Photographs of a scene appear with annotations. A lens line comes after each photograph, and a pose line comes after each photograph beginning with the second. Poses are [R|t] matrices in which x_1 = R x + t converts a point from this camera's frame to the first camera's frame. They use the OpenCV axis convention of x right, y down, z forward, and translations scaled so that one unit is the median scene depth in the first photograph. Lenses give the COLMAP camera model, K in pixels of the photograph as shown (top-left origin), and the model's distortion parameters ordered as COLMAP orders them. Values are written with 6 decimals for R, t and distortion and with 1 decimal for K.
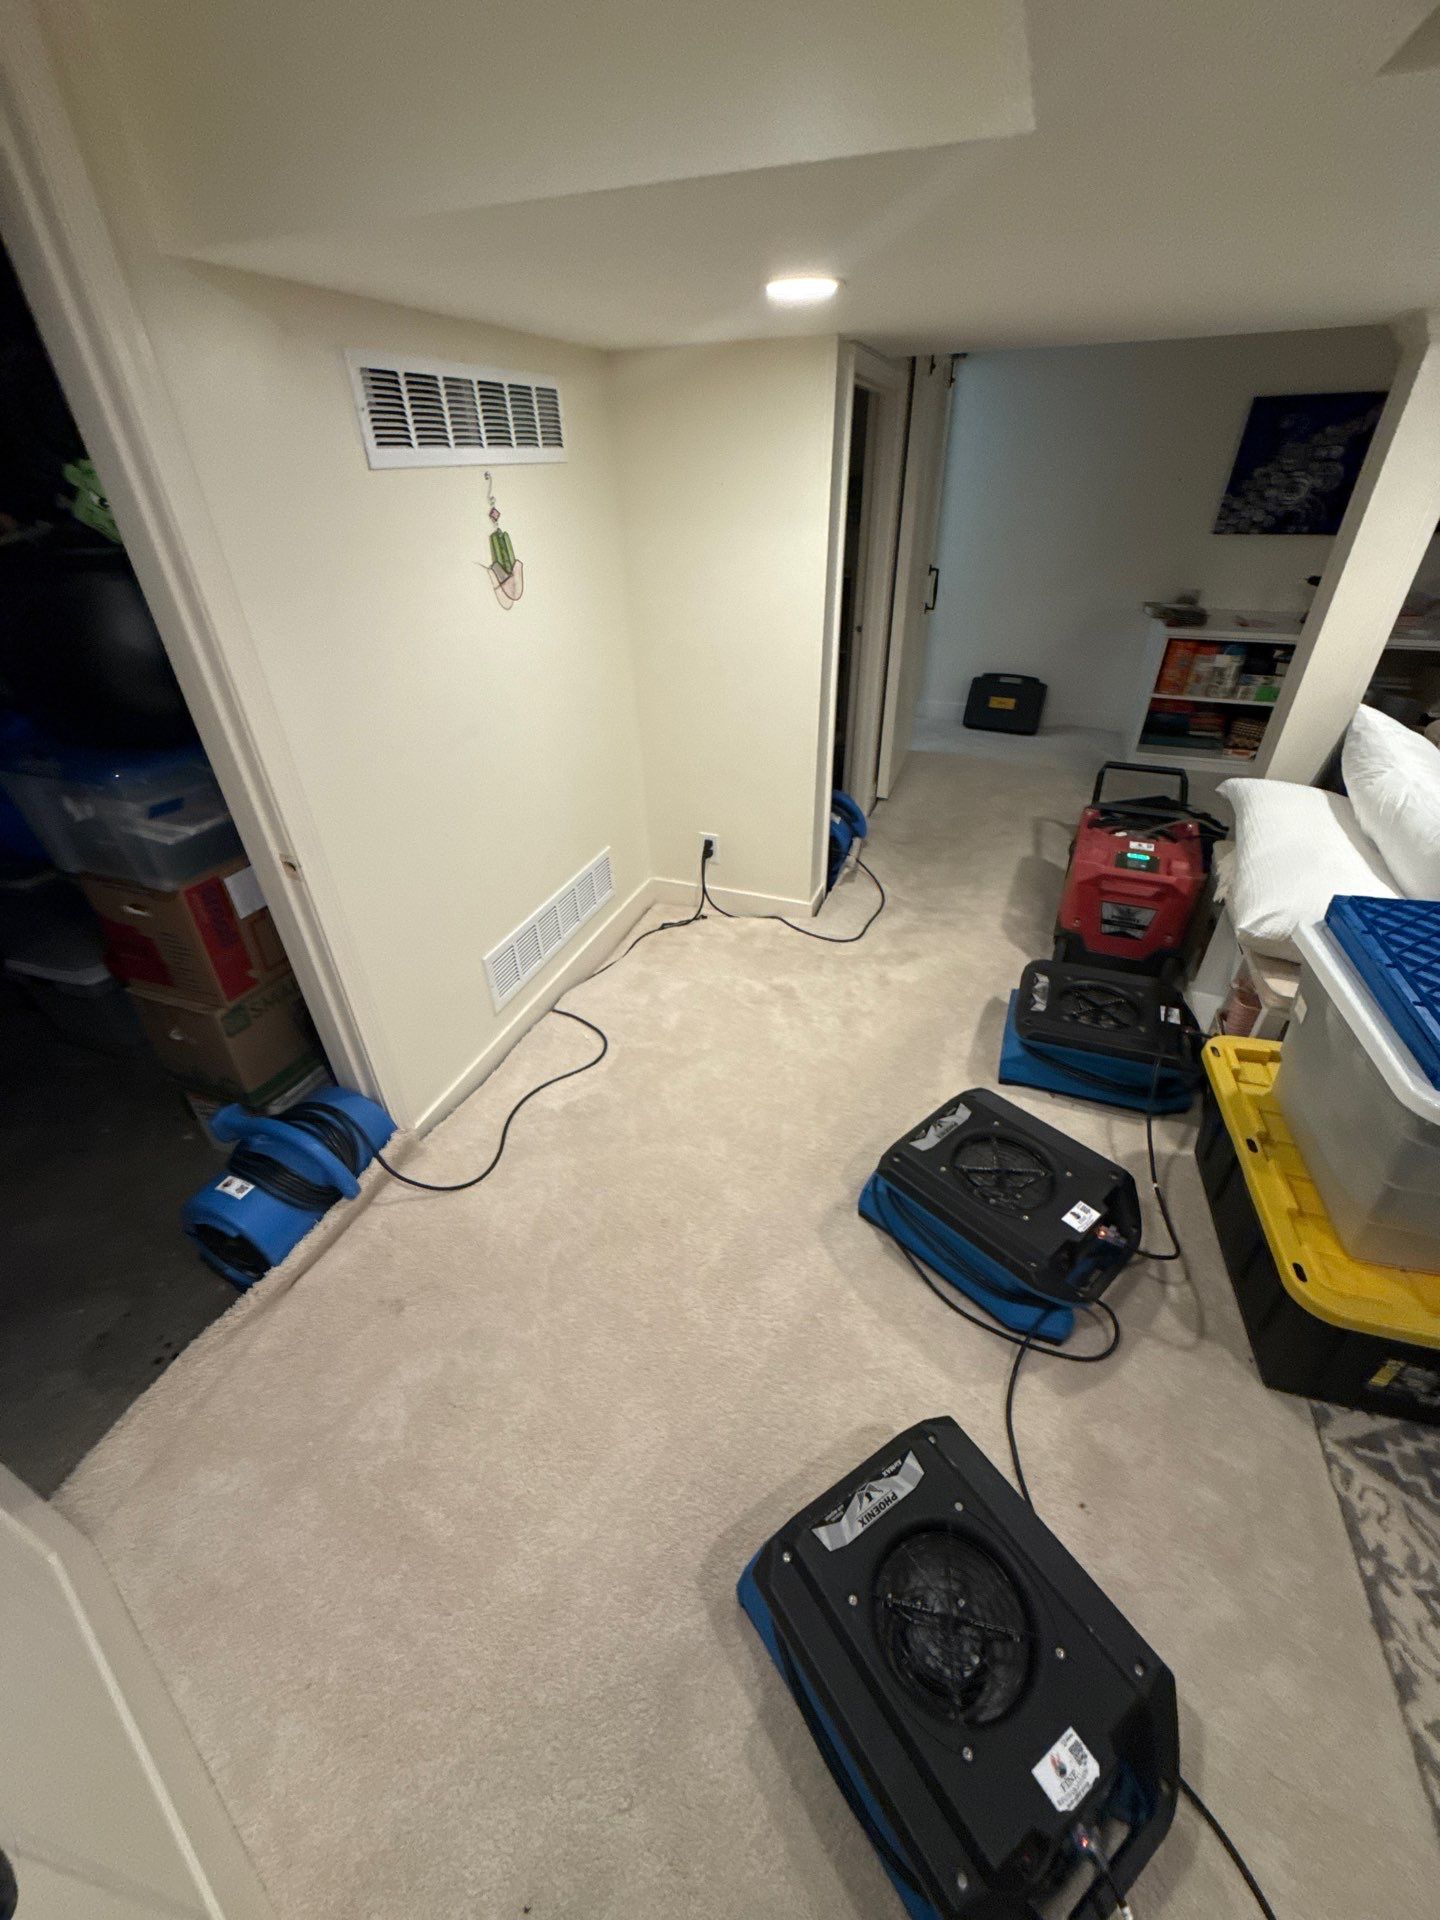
lens RADIAL K [[768.4, 0, 721.5], [0, 768.4, 963.8], [0, 0, 1]] dist [0.001225, -0.000029]
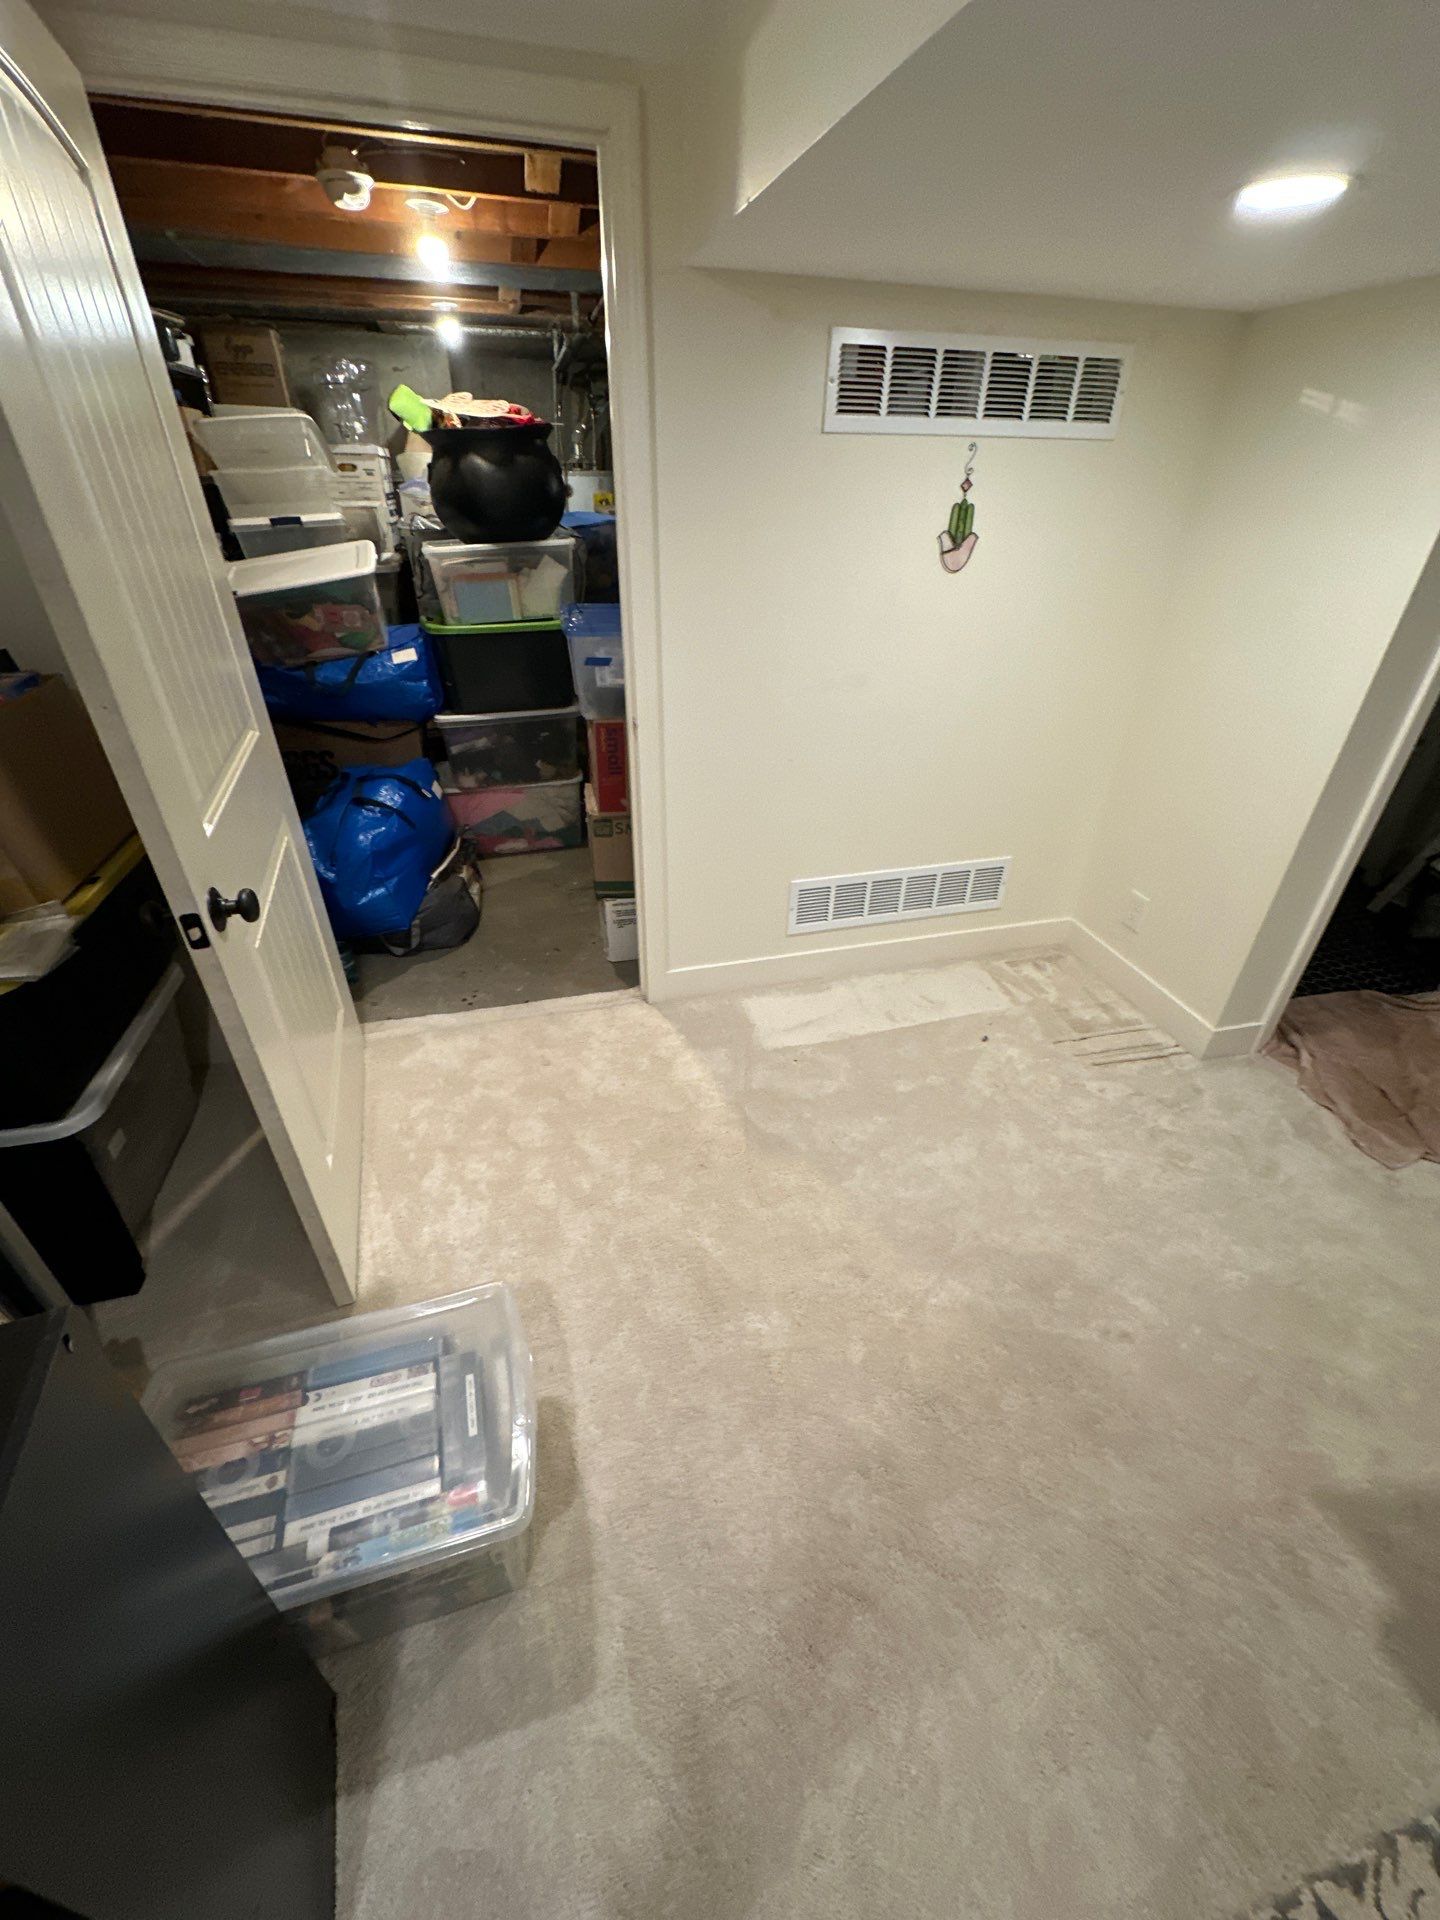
lens RADIAL K [[768.4, 0, 718.5], [0, 768.4, 963.5], [0, 0, 1]] dist [0.001225, -0.000029]
pose [[0.576335, 0.468284, -0.669737, 0.535548], [-0.473734, 0.859234, 0.193115, -0.082373], [0.665893, 0.205978, 0.717049, 0.186695]]
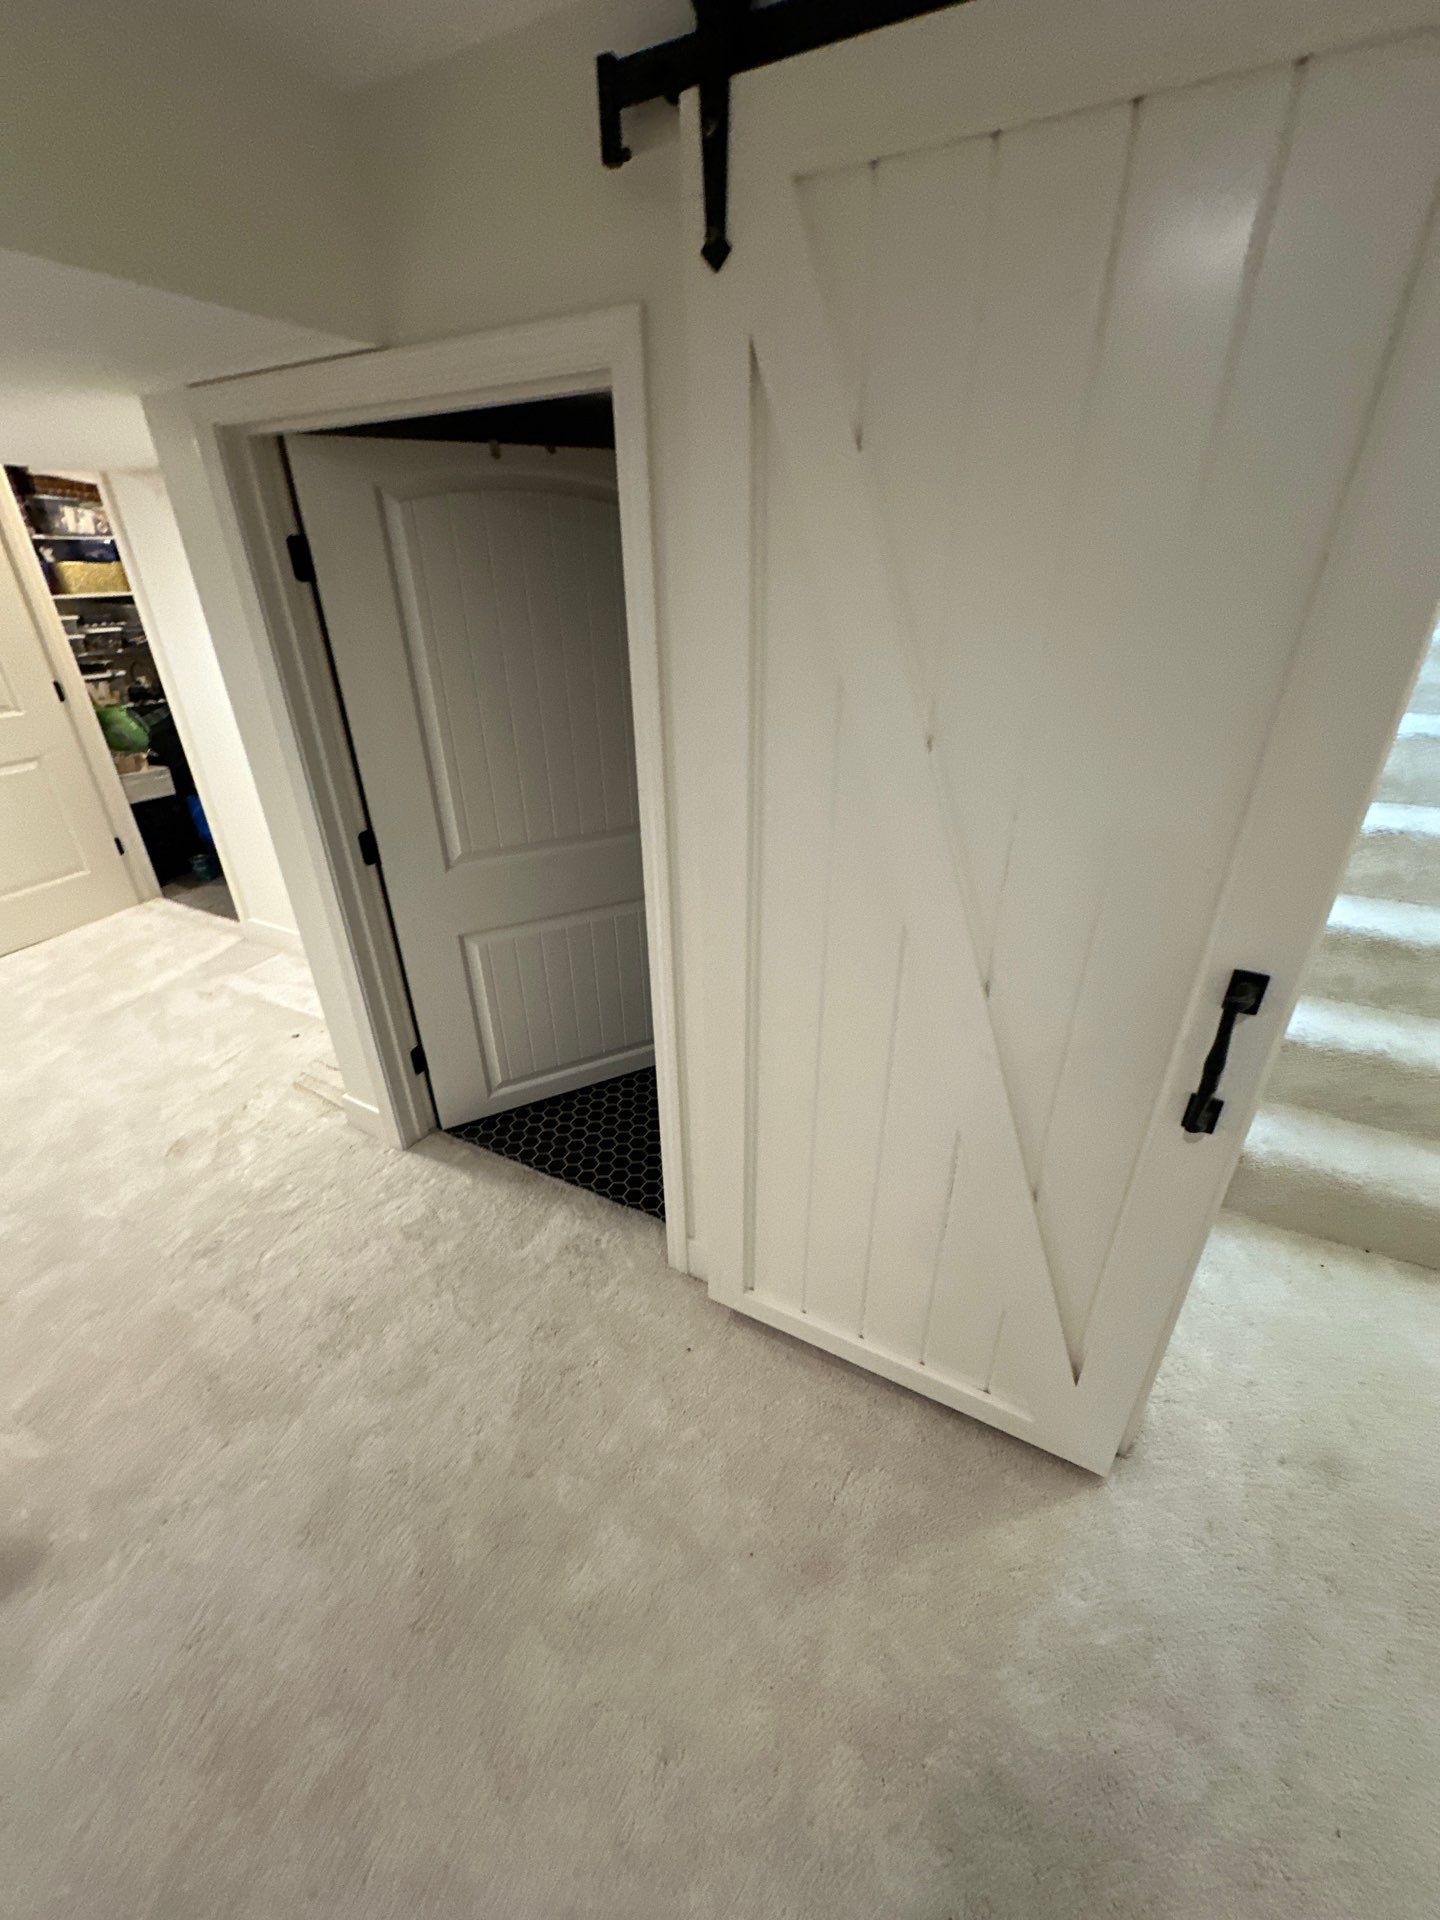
lens RADIAL K [[768.4, 0, 711.6], [0, 768.4, 962.3], [0, 0, 1]] dist [0.001225, -0.000029]
pose [[-0.147678, 0.481703, -0.863802, 1.119490], [-0.523004, 0.703241, 0.481580, -1.215220], [0.839439, 0.522890, 0.148080, 1.842988]]
